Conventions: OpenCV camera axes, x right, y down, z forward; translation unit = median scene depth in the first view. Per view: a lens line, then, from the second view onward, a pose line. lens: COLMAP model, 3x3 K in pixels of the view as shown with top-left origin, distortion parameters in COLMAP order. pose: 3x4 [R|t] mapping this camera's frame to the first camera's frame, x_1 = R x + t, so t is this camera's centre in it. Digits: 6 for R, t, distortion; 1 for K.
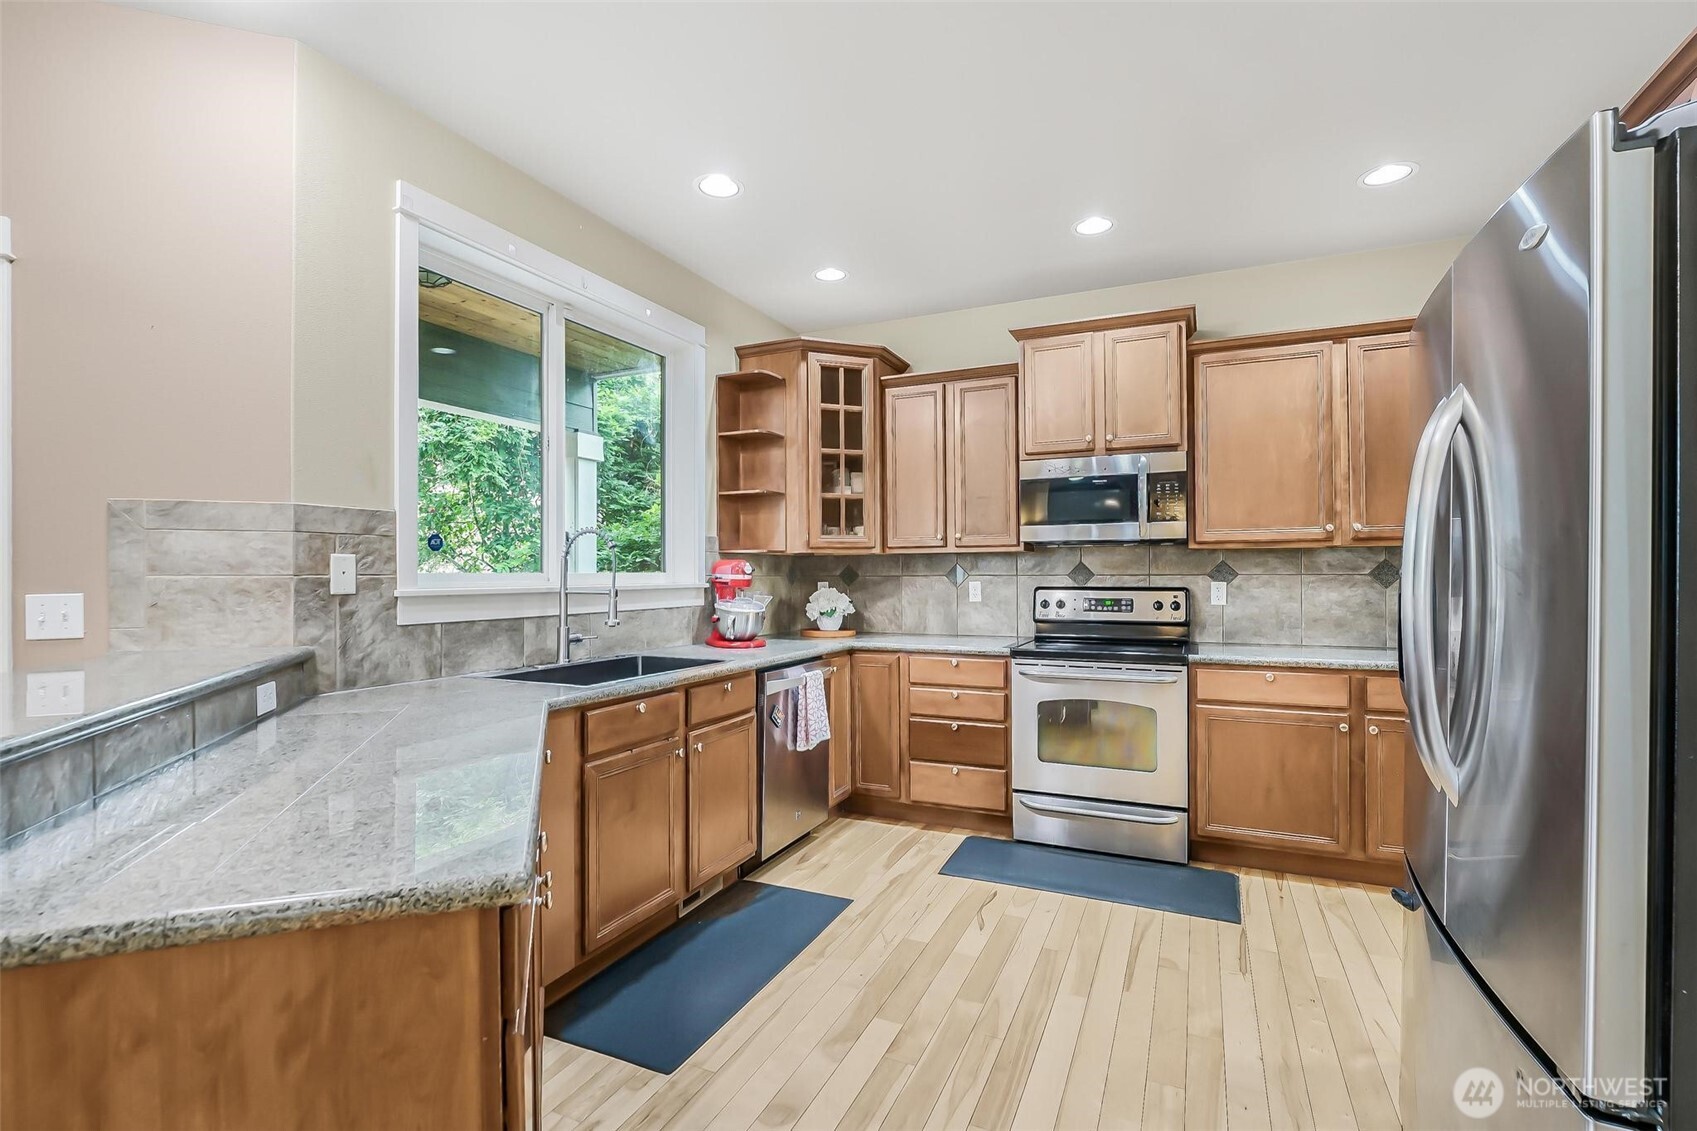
lens RADIAL K [[787.7, 0, 853.3], [0, 787.7, 545.3], [0, 0, 1]] dist [-0.001721, -0.000112]
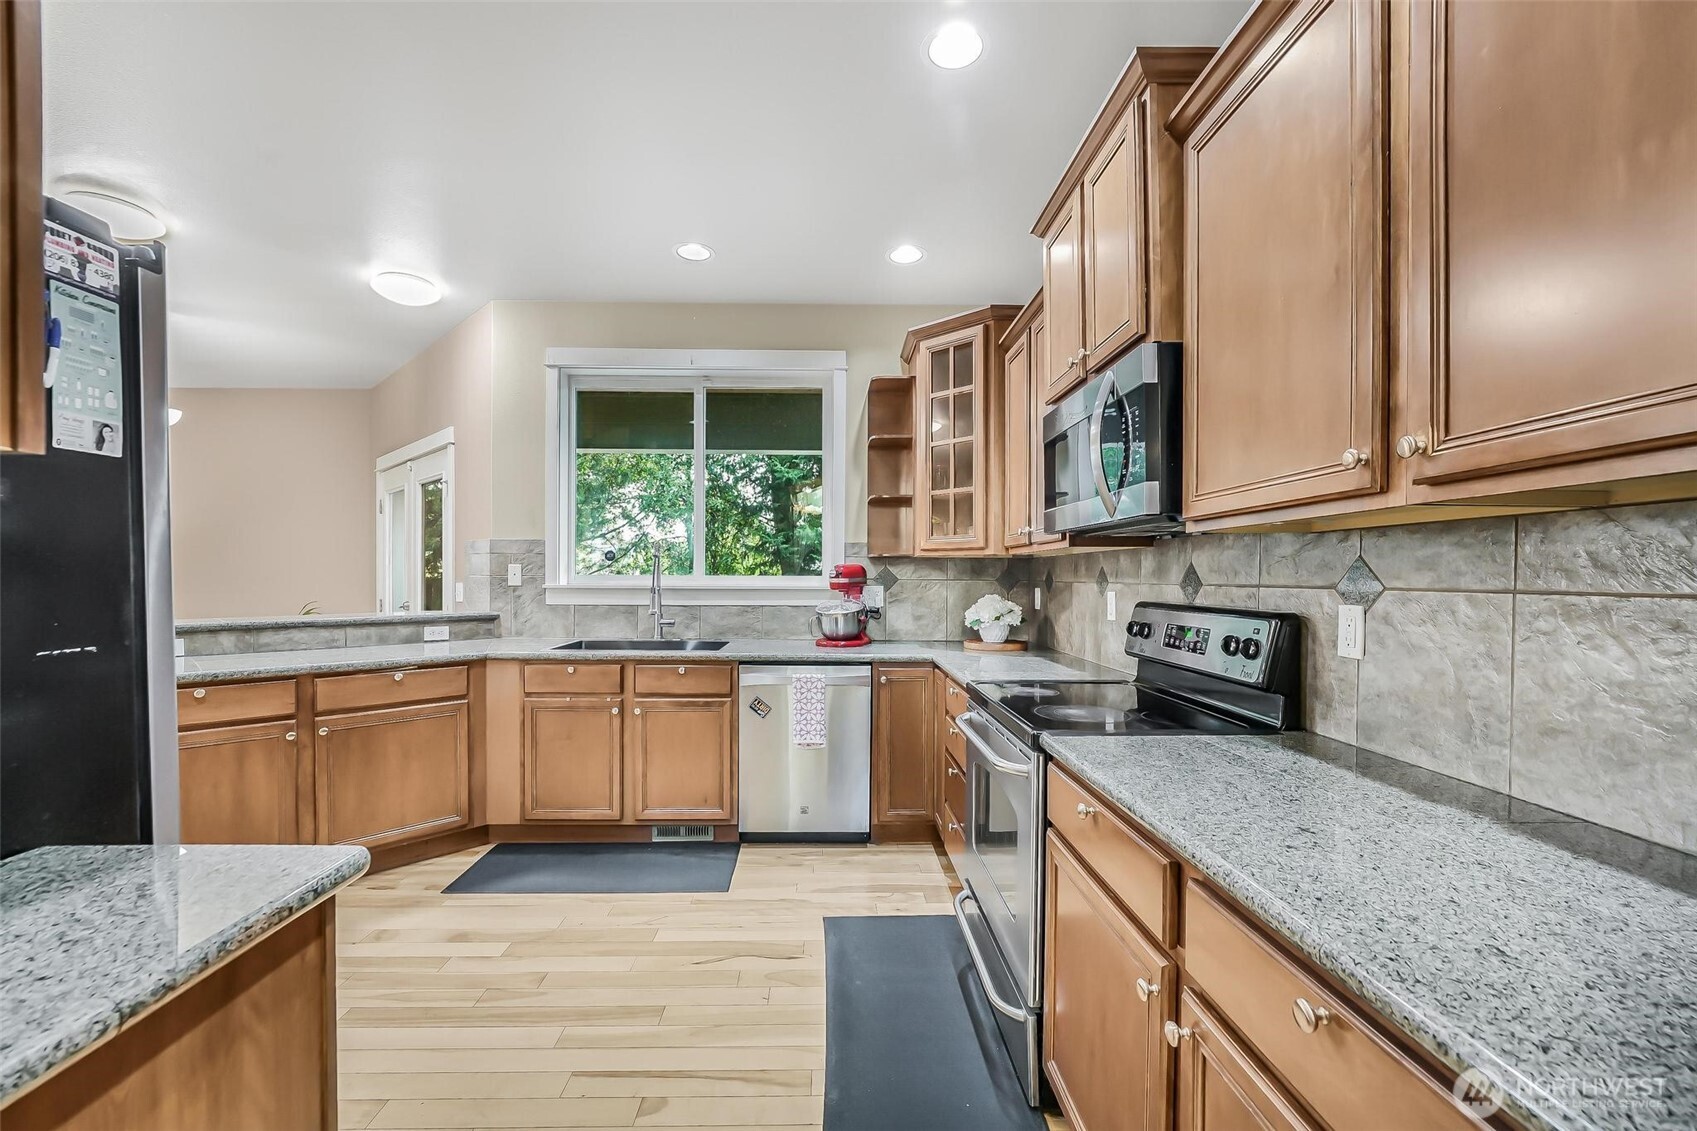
lens RADIAL K [[701.5, 0, 845.4], [0, 701.5, 570.7], [0, 0, 1]] dist [-0.017665, 0.000109]
pose [[0.425600, -0.001387, -0.904910, 0.702916], [0.025153, 0.999631, 0.010298, 0.017050], [0.904562, -0.027144, 0.425478, 0.594035]]
